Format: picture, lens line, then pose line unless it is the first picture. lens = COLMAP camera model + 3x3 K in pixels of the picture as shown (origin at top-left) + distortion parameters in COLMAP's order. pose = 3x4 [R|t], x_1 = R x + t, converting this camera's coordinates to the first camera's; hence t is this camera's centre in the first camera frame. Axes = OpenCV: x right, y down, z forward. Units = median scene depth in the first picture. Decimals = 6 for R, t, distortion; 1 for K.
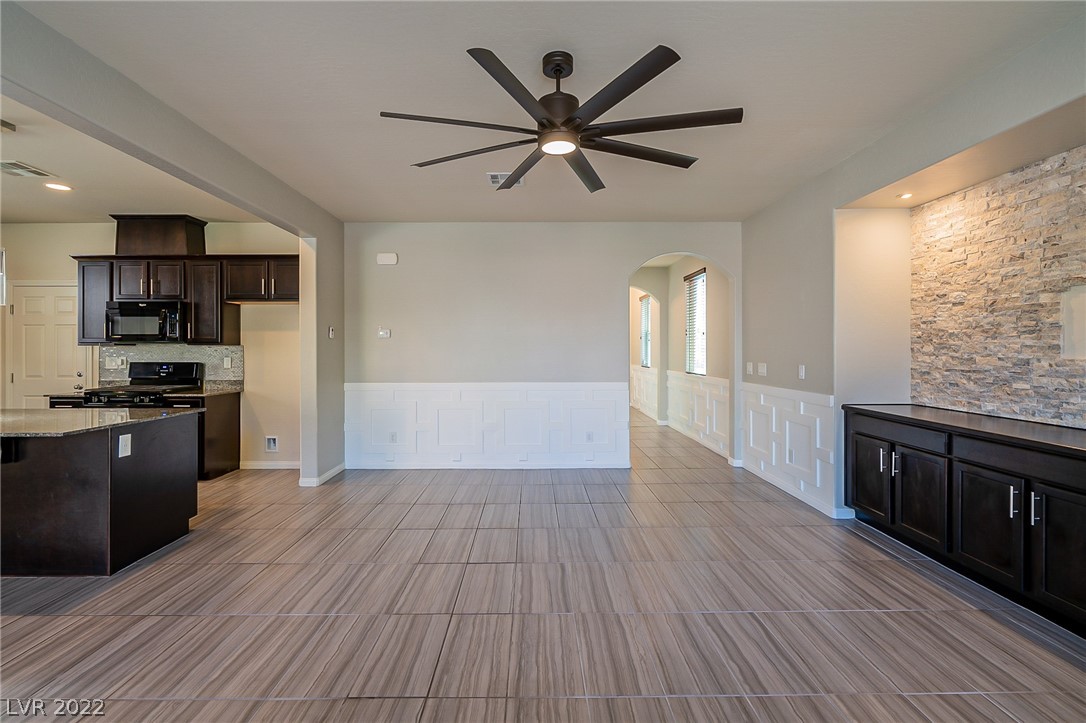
lens RADIAL K [[499.1, 0, 529.7], [0, 499.1, 348.2], [0, 0, 1]] dist [-0.002902, 0.000230]
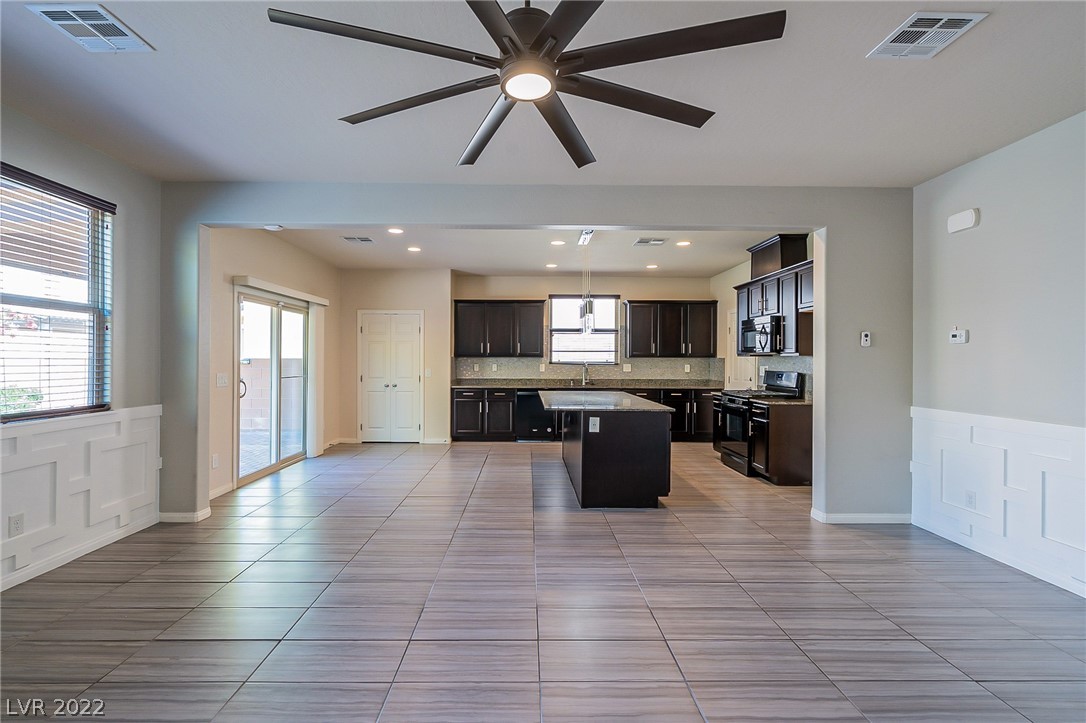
lens RADIAL K [[499.1, 0, 540.7], [0, 499.1, 363.4], [0, 0, 1]] dist [-0.002902, 0.000230]
pose [[0.018074, 0.011809, -0.999767, 0.628630], [-0.002697, 0.999927, 0.011762, -0.000979], [0.999833, 0.002484, 0.018105, 0.794784]]
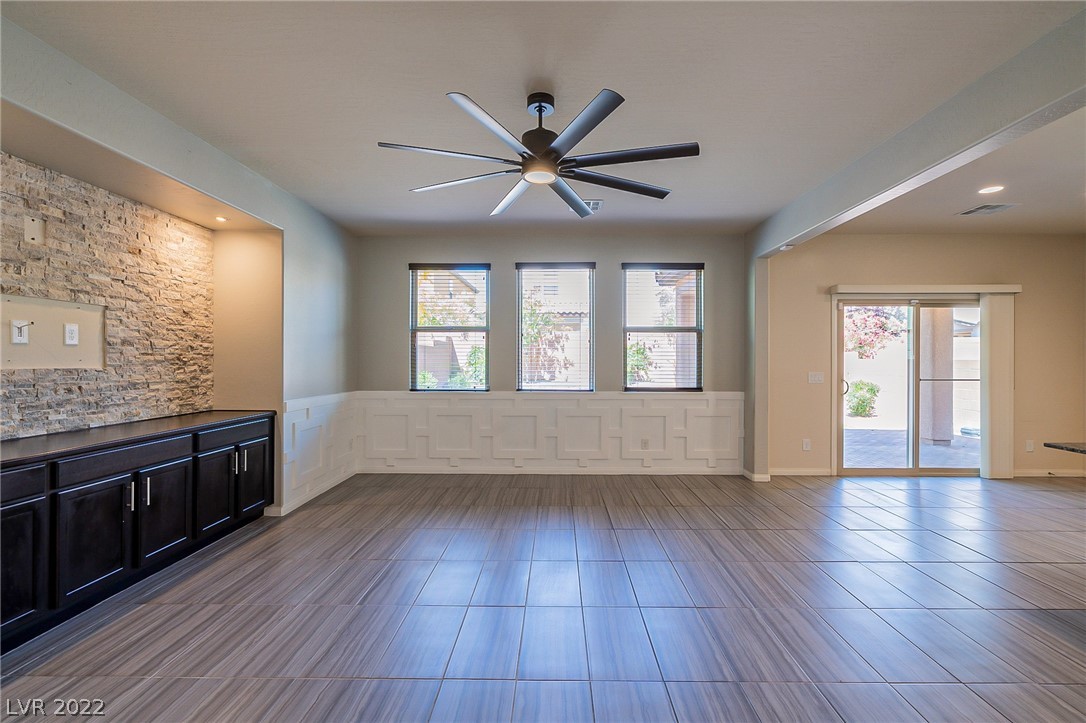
lens RADIAL K [[499.1, 0, 547.6], [0, 499.1, 354.4], [0, 0, 1]] dist [-0.002902, 0.000230]
pose [[-0.999857, 0.001748, 0.016842, 0.017473], [0.001571, 0.999943, -0.010536, 0.003998], [-0.016859, -0.010508, -0.999803, 1.665932]]
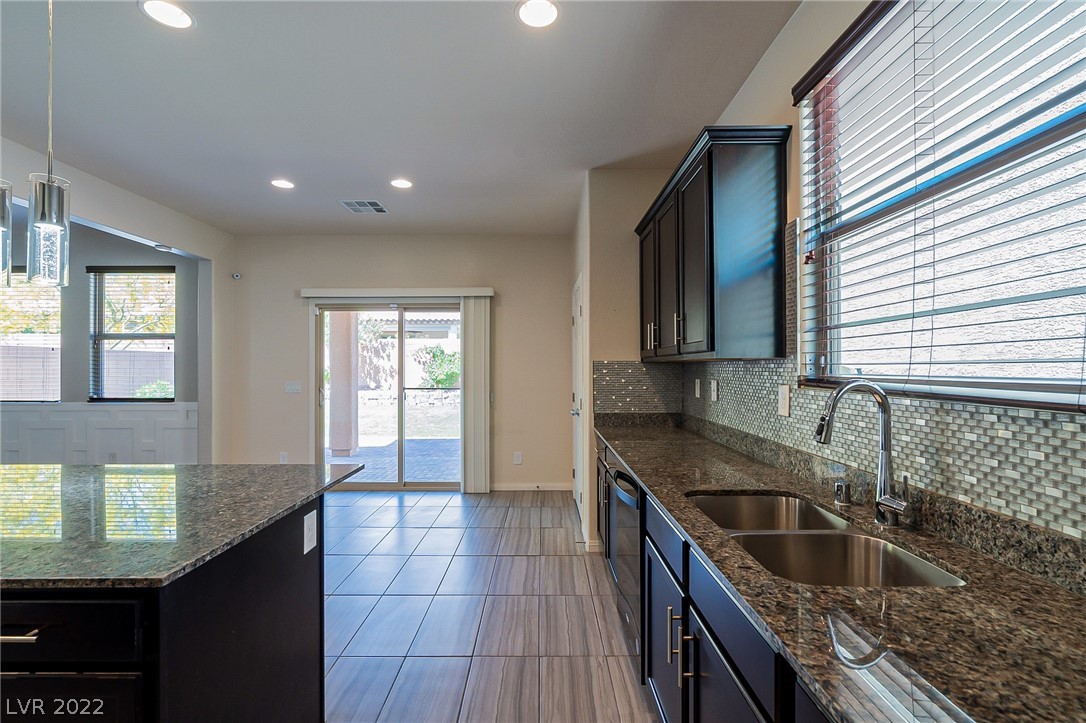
lens RADIAL K [[499.1, 0, 548.1], [0, 499.1, 367.9], [0, 0, 1]] dist [-0.002902, 0.000230]
pose [[-0.999867, 0.003089, -0.016002, -1.005335], [0.003088, 0.999995, 0.000126, 0.006794], [0.016002, 0.000077, -0.999872, 1.598870]]
